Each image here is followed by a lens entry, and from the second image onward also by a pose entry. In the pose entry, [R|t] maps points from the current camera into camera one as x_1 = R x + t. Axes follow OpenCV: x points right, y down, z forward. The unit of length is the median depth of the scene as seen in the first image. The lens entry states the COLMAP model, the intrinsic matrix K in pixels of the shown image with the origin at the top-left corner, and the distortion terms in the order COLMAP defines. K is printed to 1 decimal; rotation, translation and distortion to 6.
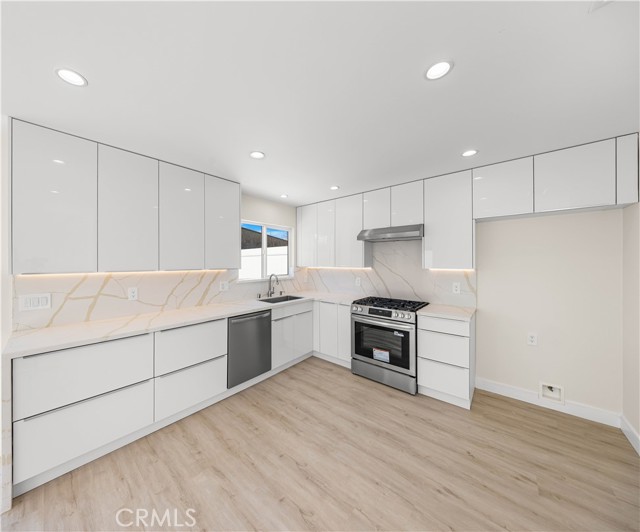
lens RADIAL K [[232.1, 0, 287.4], [0, 232.1, 262.4], [0, 0, 1]] dist [0.000587, -0.002645]
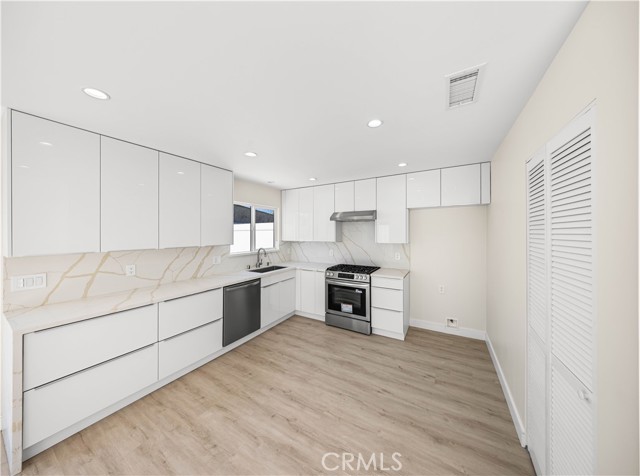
lens RADIAL K [[213.5, 0, 324.4], [0, 213.5, 233.2], [0, 0, 1]] dist [0.000529, -0.001173]
pose [[0.969392, 0.000736, 0.245518, -0.027794], [-0.000951, 0.999999, 0.000758, -0.040250], [-0.245517, -0.000968, 0.969392, -0.200815]]
